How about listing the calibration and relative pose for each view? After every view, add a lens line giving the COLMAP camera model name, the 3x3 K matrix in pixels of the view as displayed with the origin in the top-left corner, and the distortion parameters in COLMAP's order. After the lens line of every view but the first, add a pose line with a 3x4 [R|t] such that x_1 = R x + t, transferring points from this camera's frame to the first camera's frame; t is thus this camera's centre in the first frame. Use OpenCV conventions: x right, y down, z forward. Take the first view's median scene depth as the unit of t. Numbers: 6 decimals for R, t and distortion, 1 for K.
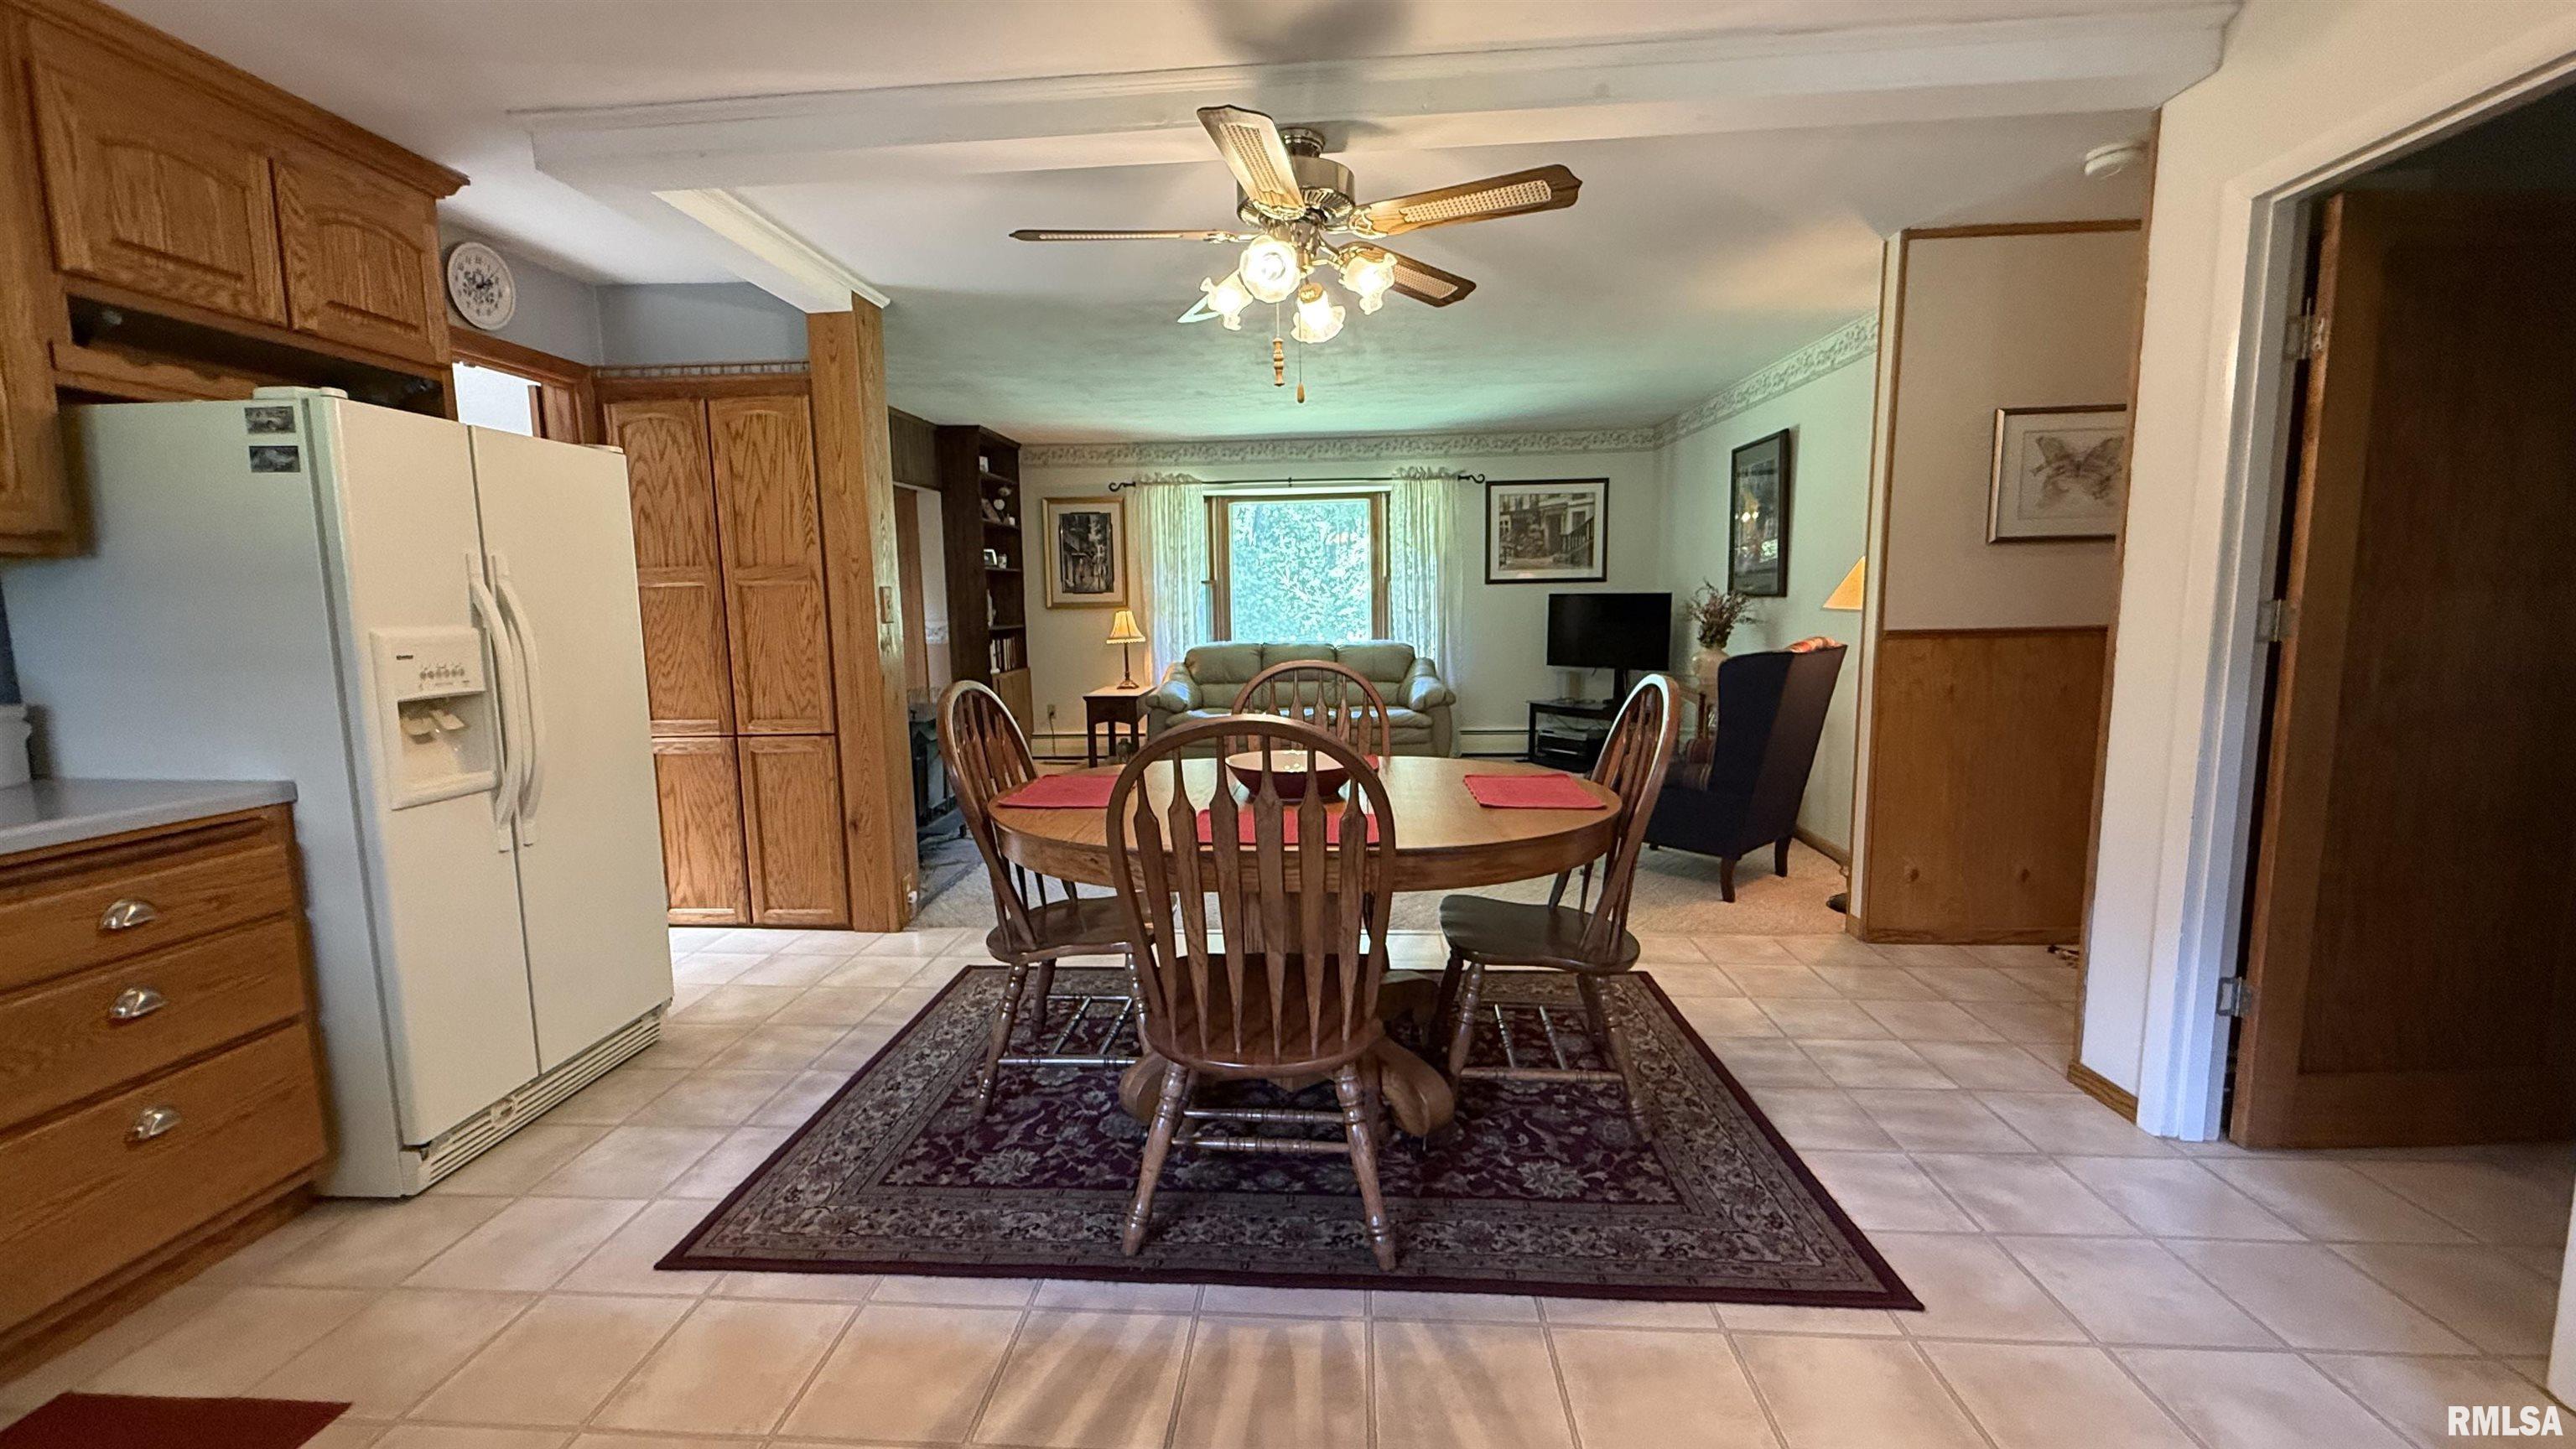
lens RADIAL K [[1022.9, 0, 1278.0], [0, 1022.9, 724.9], [0, 0, 1]] dist [0.000182, -0.000124]
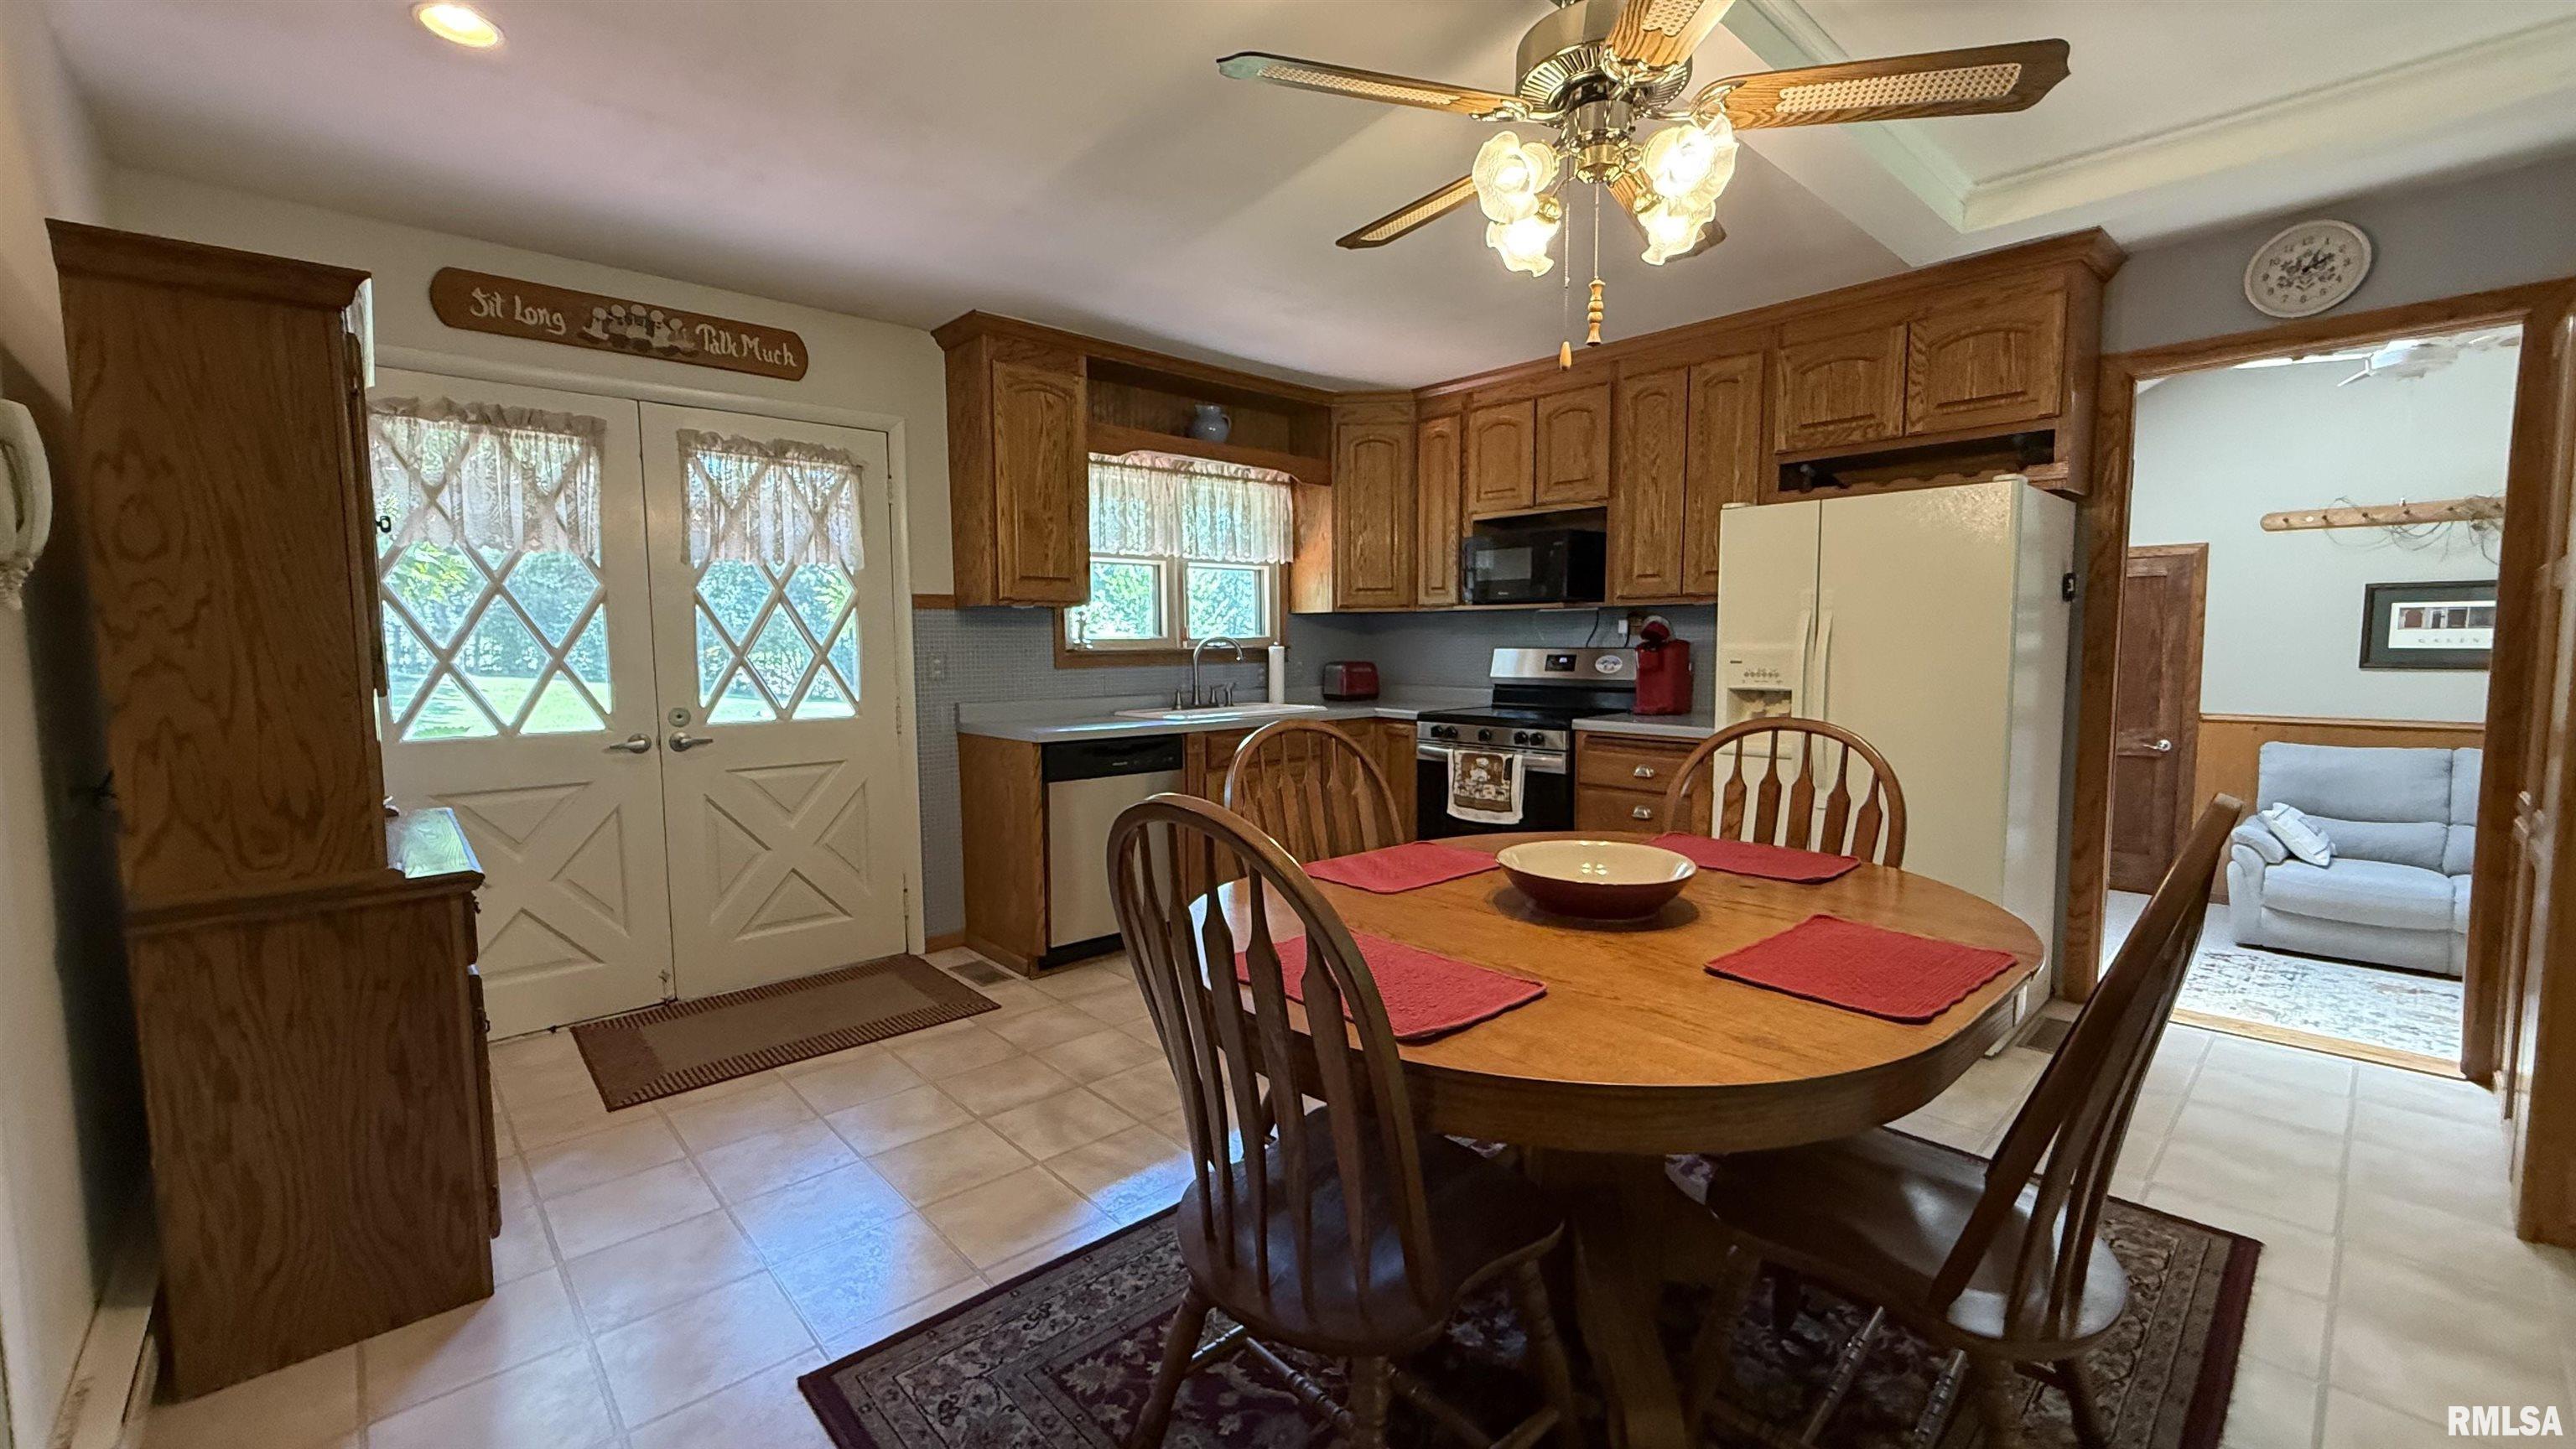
lens RADIAL K [[1022.9, 0, 1278.0], [0, 1022.9, 724.9], [0, 0, 1]] dist [0.000182, -0.000124]
pose [[-0.688338, 0.081258, -0.720825, 0.227935], [-0.068359, 0.982017, 0.175979, -0.057057], [0.722162, 0.170408, -0.670405, 0.441588]]
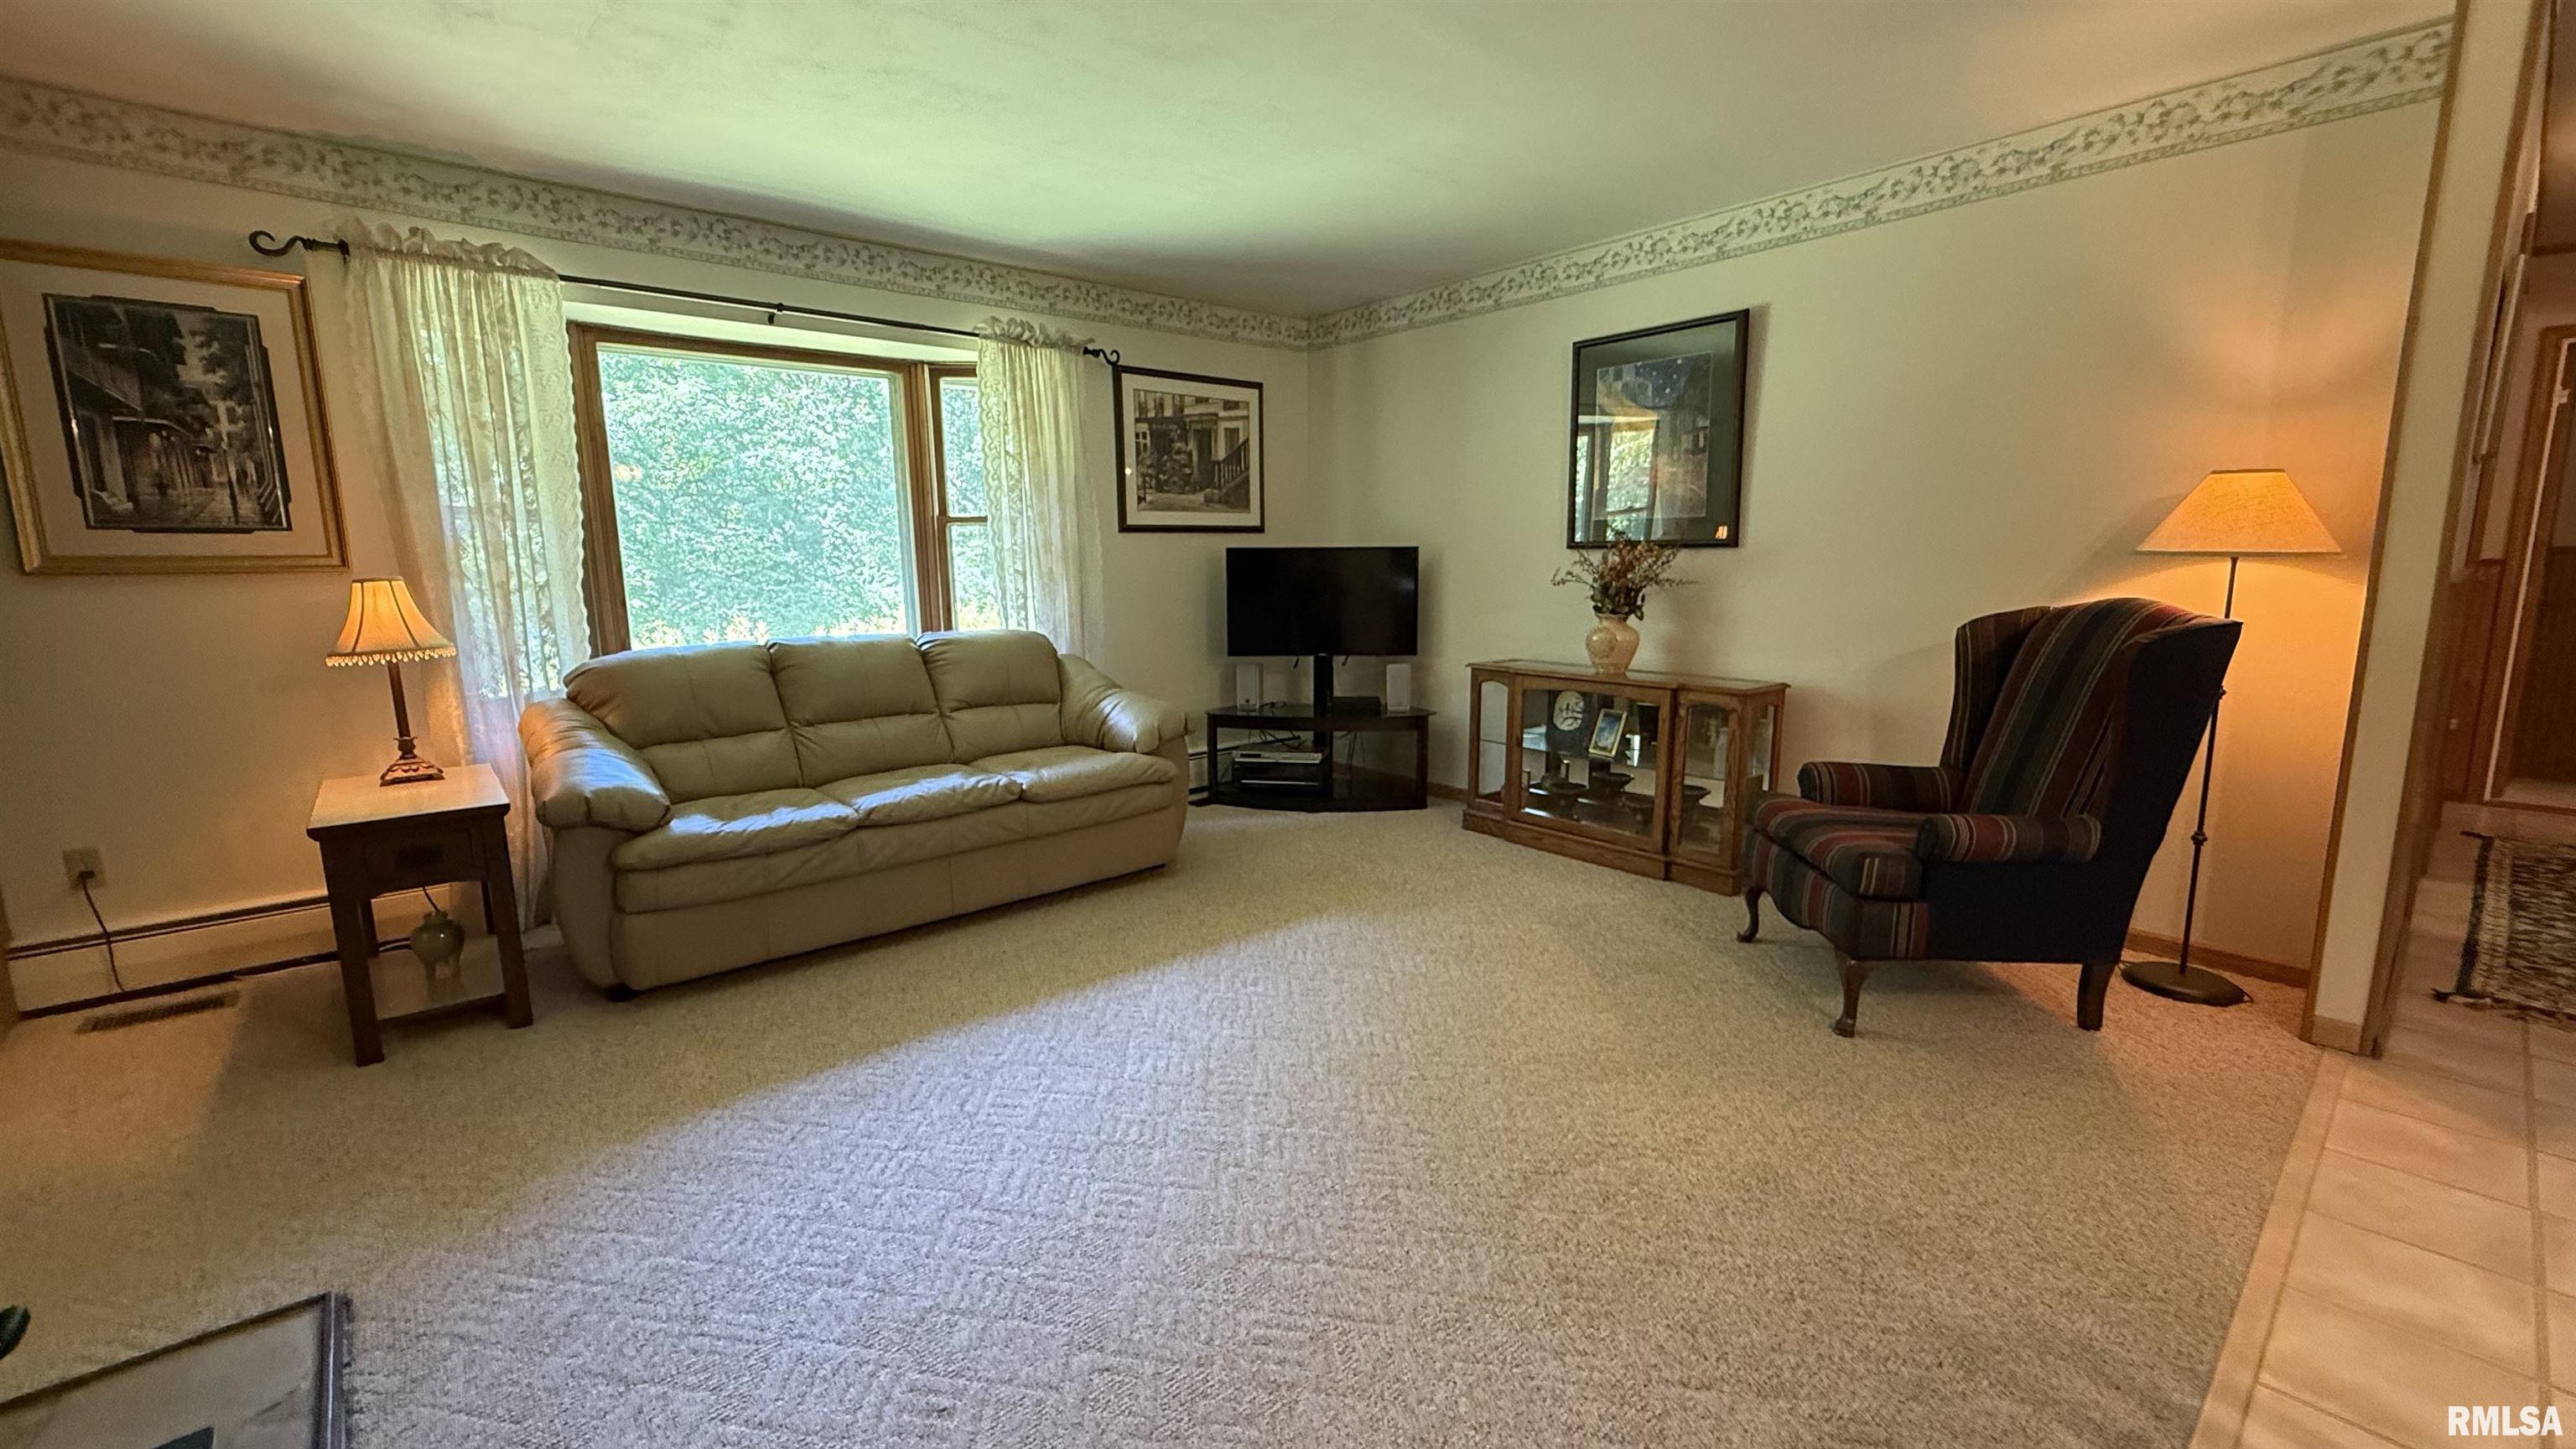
lens RADIAL K [[1022.9, 0, 1278.0], [0, 1022.9, 724.9], [0, 0, 1]] dist [0.000182, -0.000124]
pose [[0.716699, -0.105128, 0.689414, -0.175223], [0.088382, 0.994294, 0.059739, -0.050294], [-0.691760, 0.018117, 0.721900, 0.492937]]
